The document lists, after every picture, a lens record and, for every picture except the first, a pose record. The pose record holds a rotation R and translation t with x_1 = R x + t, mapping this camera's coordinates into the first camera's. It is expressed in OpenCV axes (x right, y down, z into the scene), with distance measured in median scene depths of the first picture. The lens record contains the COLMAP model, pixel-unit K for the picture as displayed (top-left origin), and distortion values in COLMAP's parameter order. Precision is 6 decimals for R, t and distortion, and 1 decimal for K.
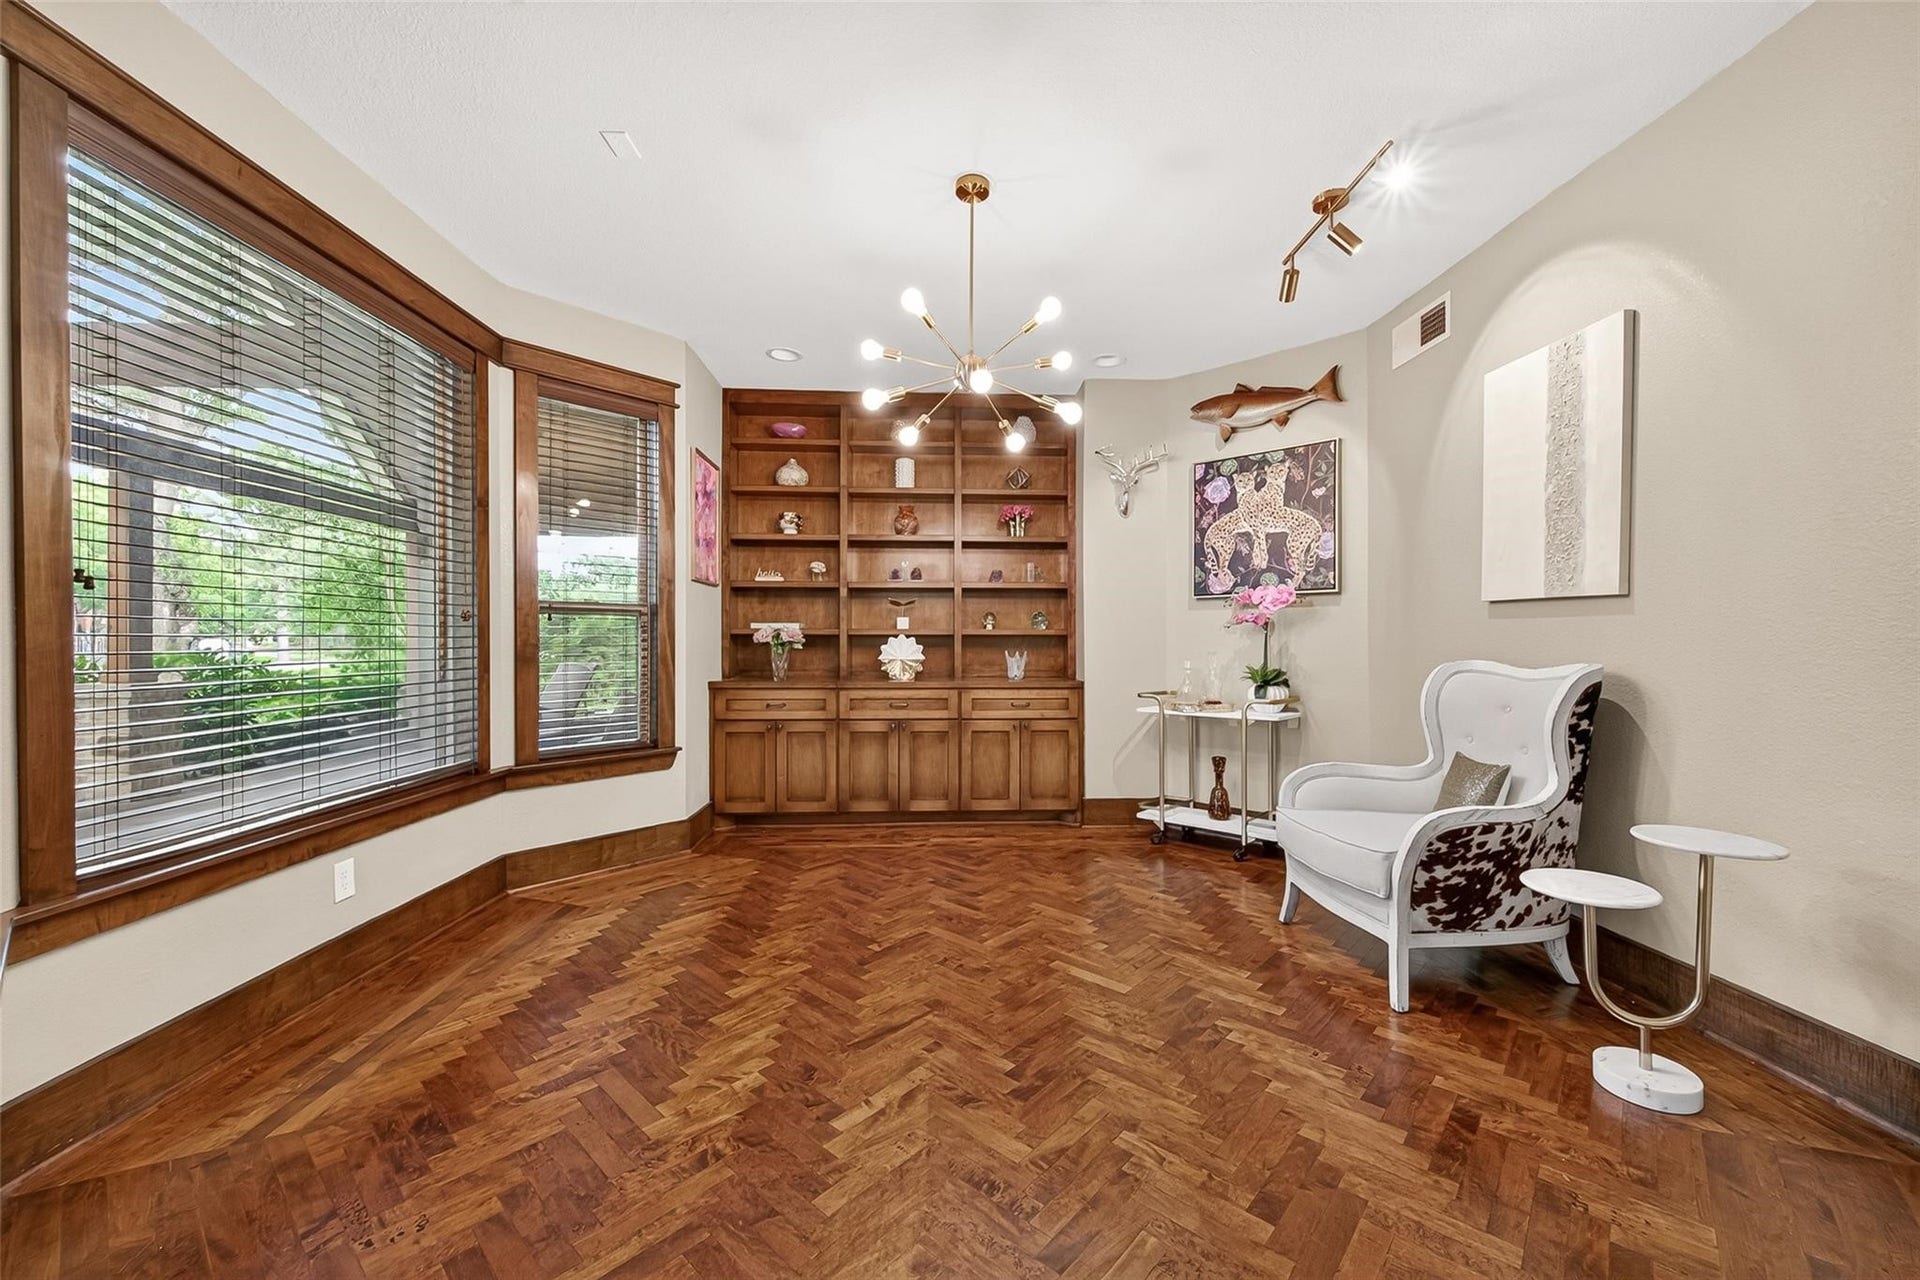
lens RADIAL K [[744.0, 0, 960.3], [0, 744.0, 644.1], [0, 0, 1]] dist [0.000478, 0.000010]
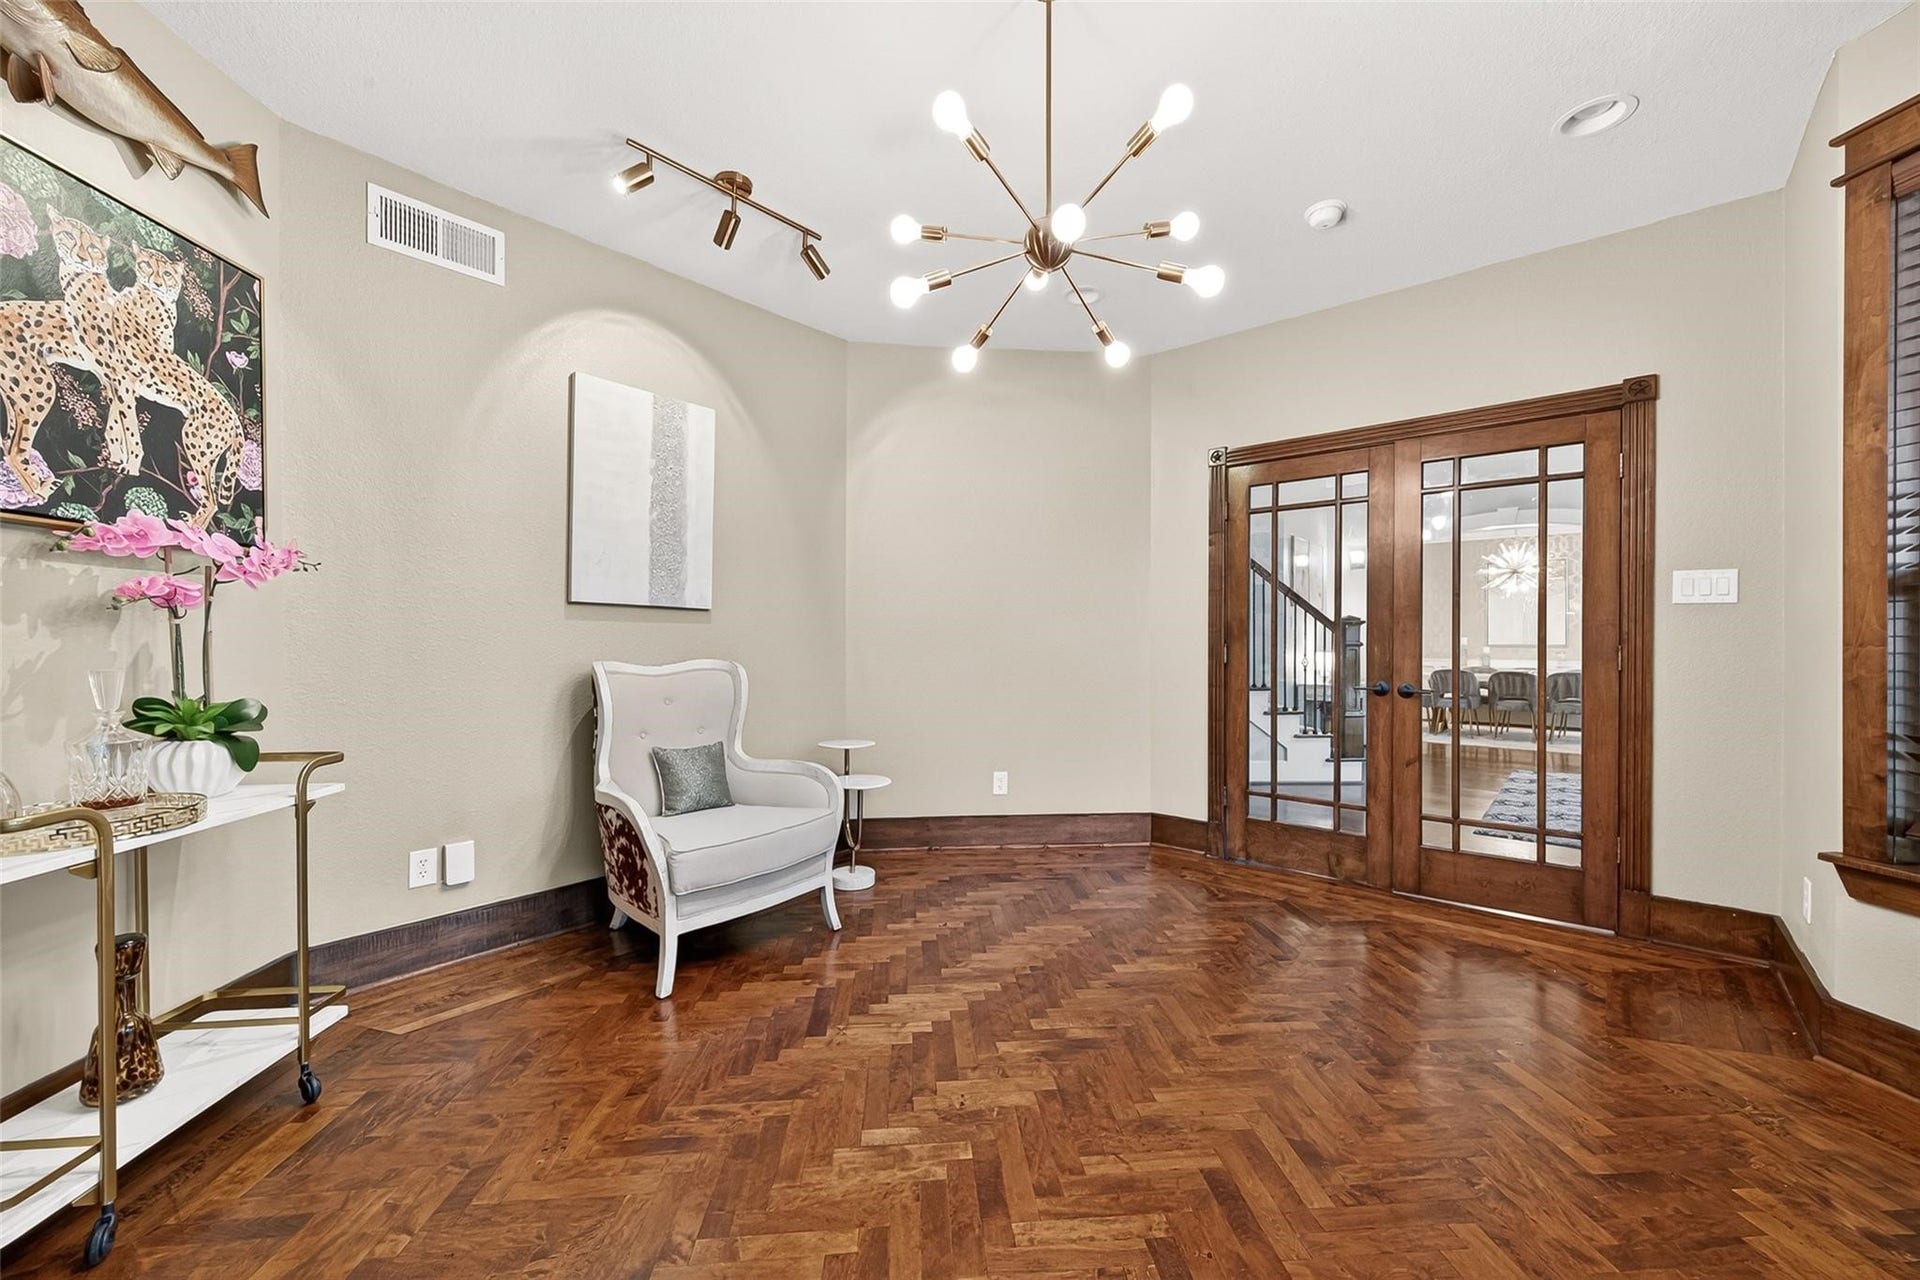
lens RADIAL K [[744.0, 0, 956.5], [0, 744.0, 642.2], [0, 0, 1]] dist [0.000478, 0.000010]
pose [[-0.737466, -0.002049, 0.675381, -0.246852], [0.001171, 0.999990, 0.004313, -0.005401], [-0.675383, 0.003971, -0.737457, 1.023223]]
